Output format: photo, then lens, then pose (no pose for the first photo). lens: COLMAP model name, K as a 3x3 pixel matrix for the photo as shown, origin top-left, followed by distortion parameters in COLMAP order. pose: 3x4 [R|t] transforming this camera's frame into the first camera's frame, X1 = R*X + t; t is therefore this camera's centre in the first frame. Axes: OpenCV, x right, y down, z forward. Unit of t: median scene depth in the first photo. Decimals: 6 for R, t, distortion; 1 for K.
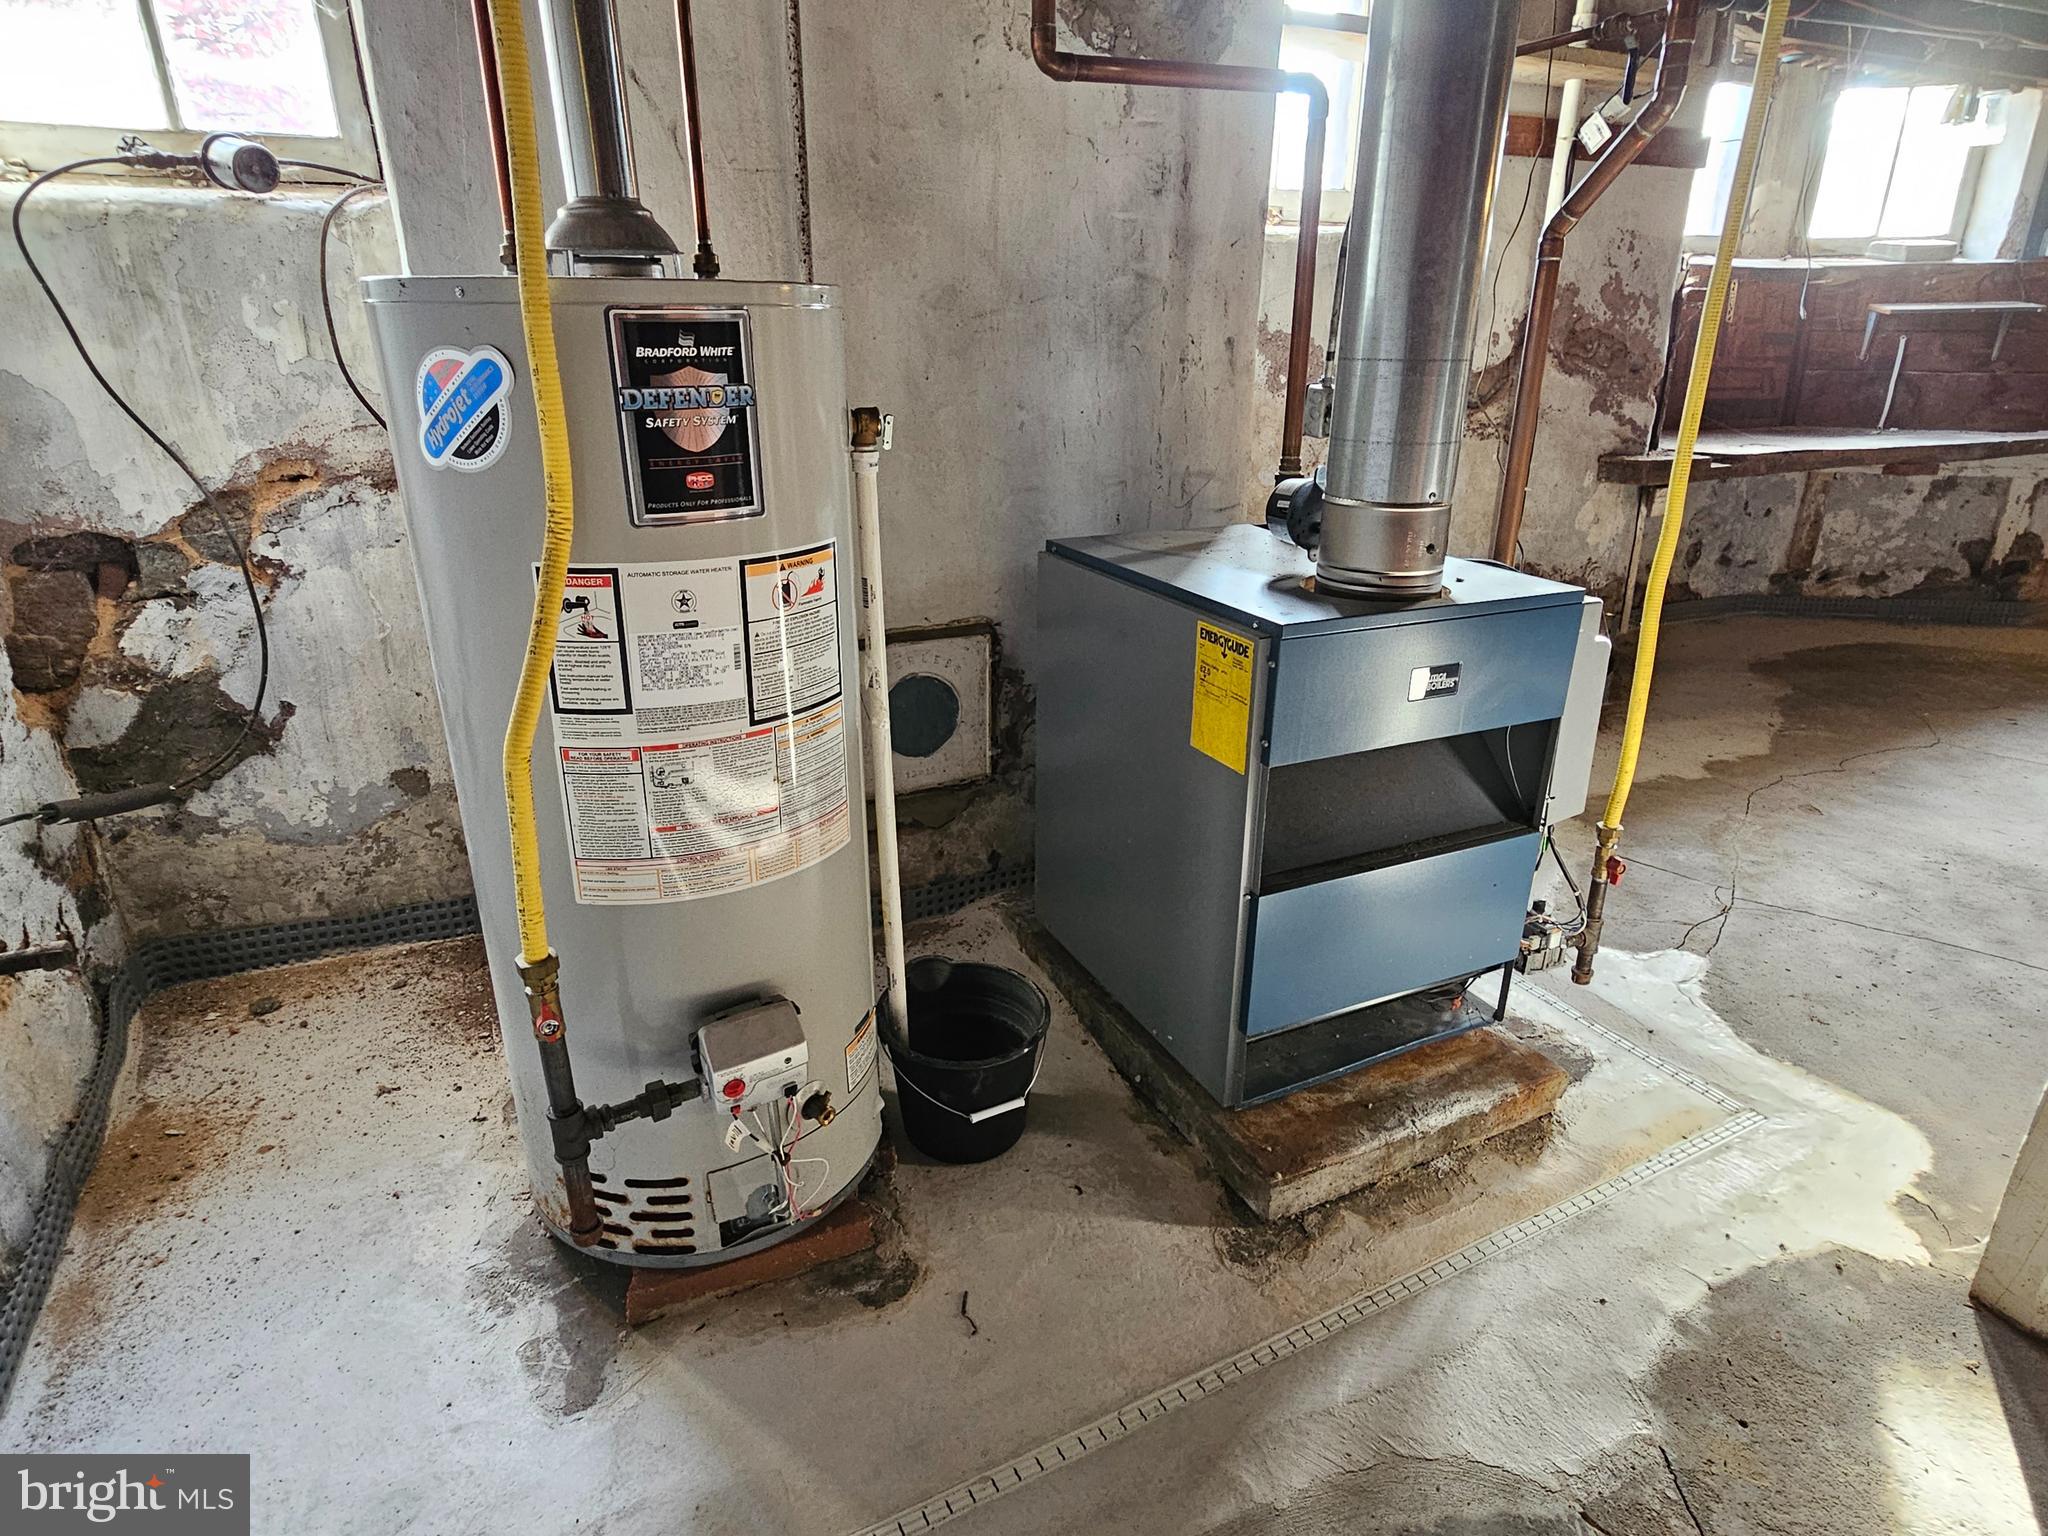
lens RADIAL K [[1135.5, 0, 1020.6], [0, 1135.5, 761.0], [0, 0, 1]] dist [-0.002666, -0.000557]
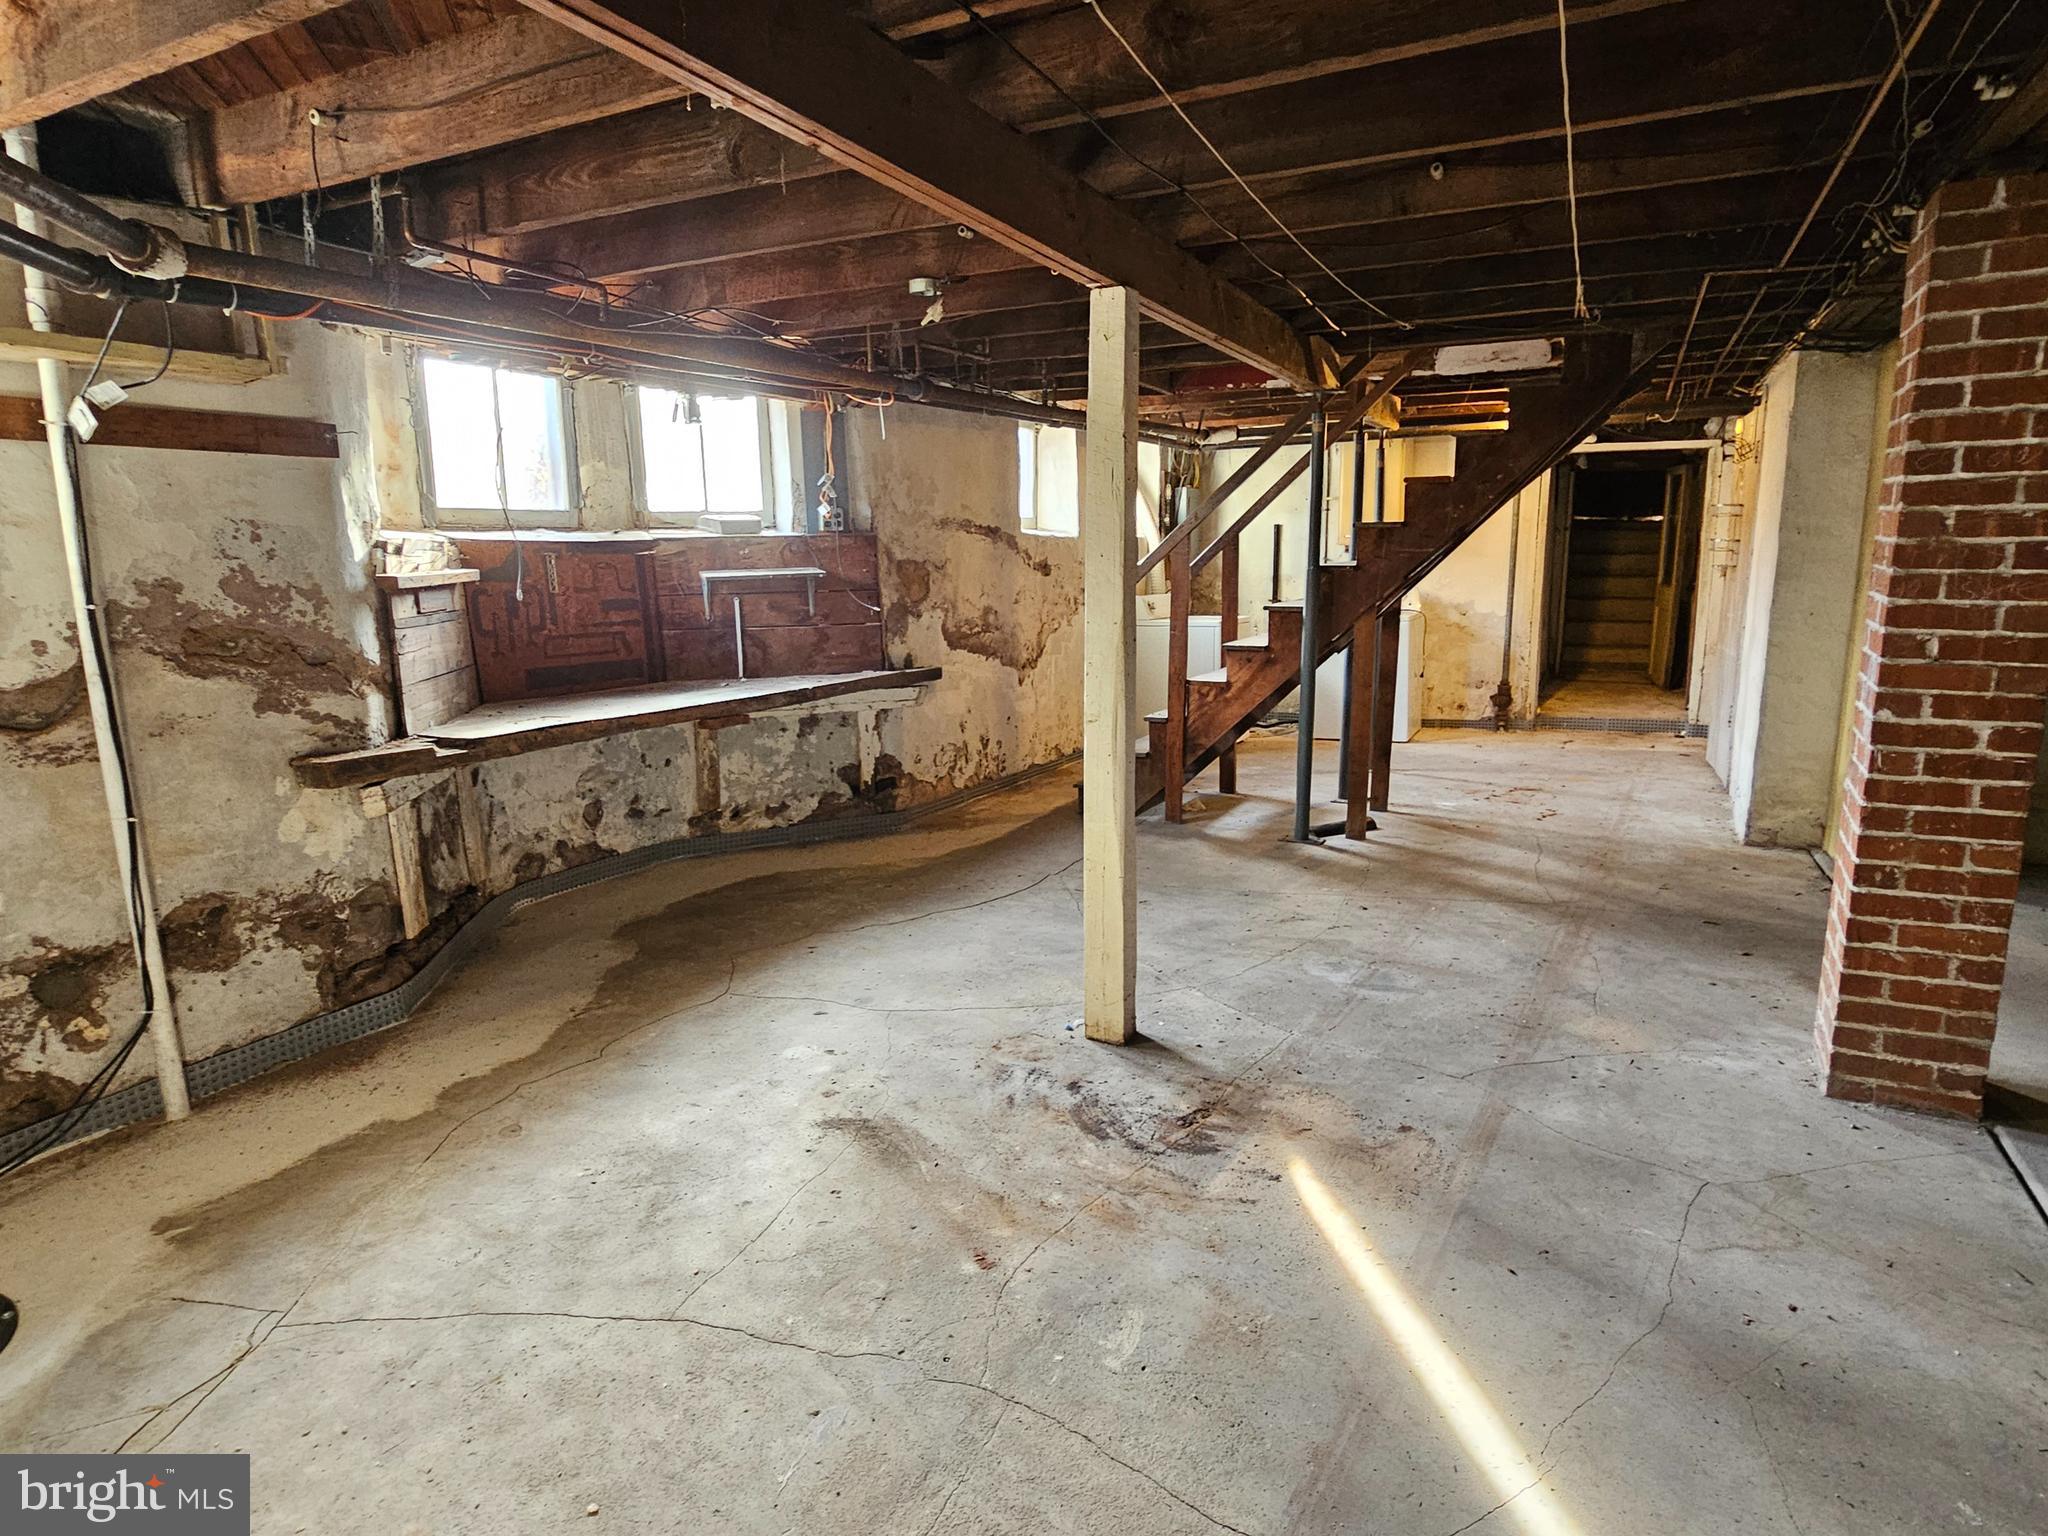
lens RADIAL K [[1135.5, 0, 1020.6], [0, 1135.5, 761.0], [0, 0, 1]] dist [-0.002666, -0.000557]
pose [[0.808982, -0.116947, 0.576083, 0.335422], [0.223224, 0.967718, -0.117018, -0.028820], [-0.543801, 0.223261, 0.808971, -0.009711]]
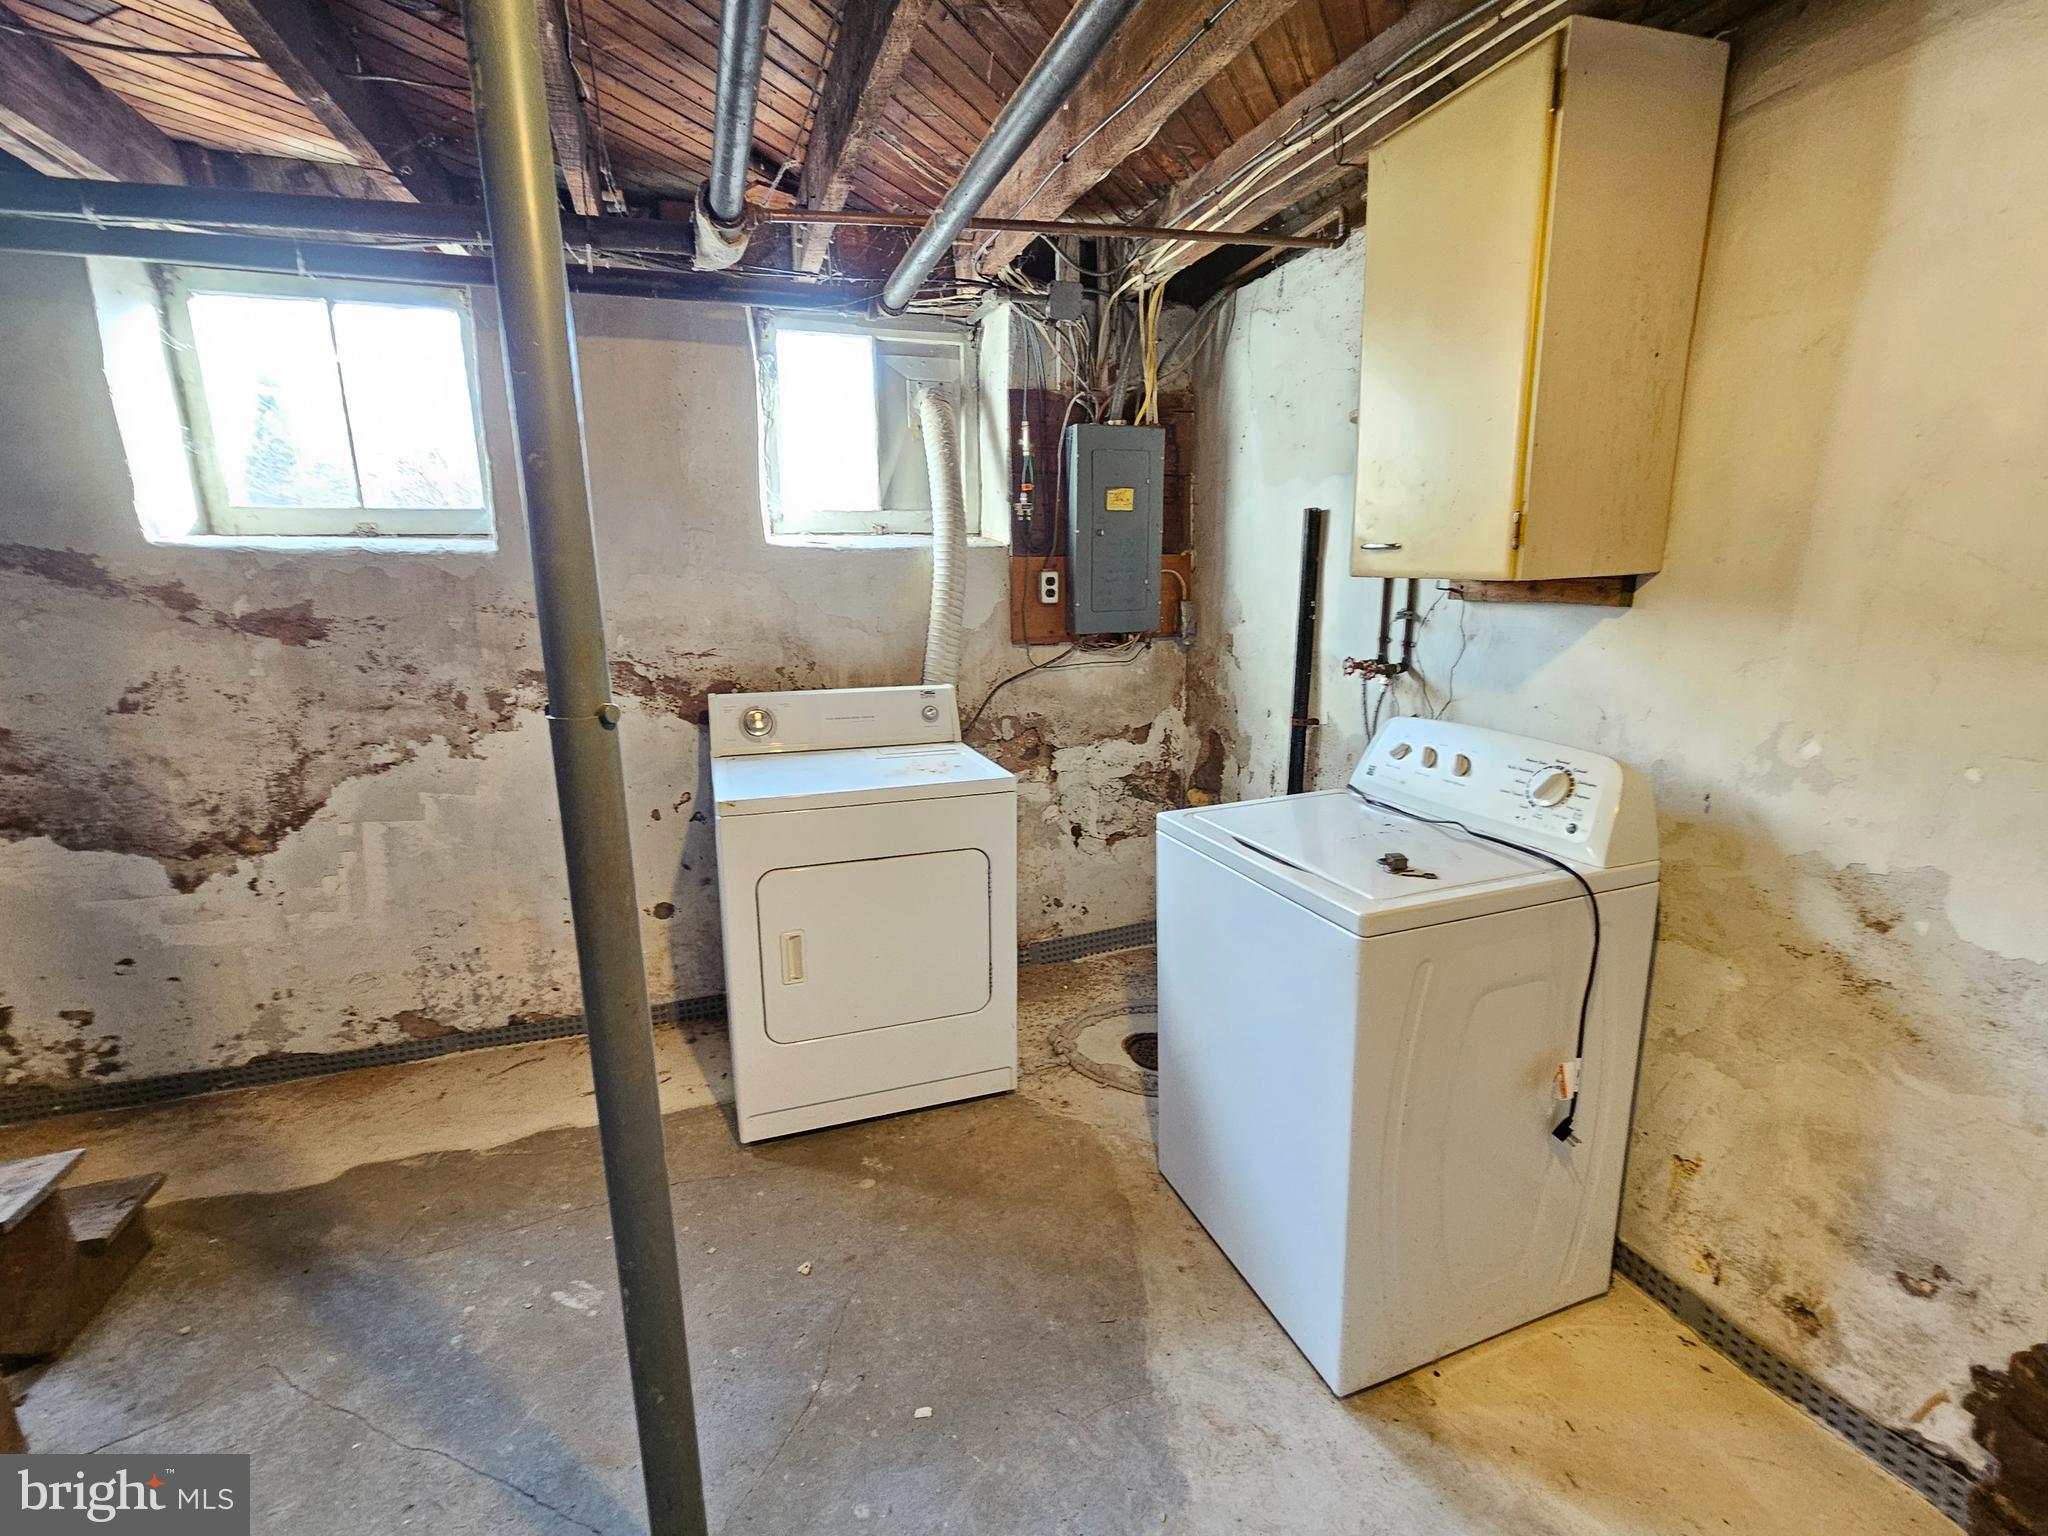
lens RADIAL K [[892.4, 0, 1022.3], [0, 892.4, 764.1], [0, 0, 1]] dist [0.000568, 0.000220]
pose [[0.994108, 0.017669, -0.106942, 0.942564], [-0.032796, 0.989410, -0.141393, -0.152040], [0.103311, 0.144067, 0.984160, 0.296019]]
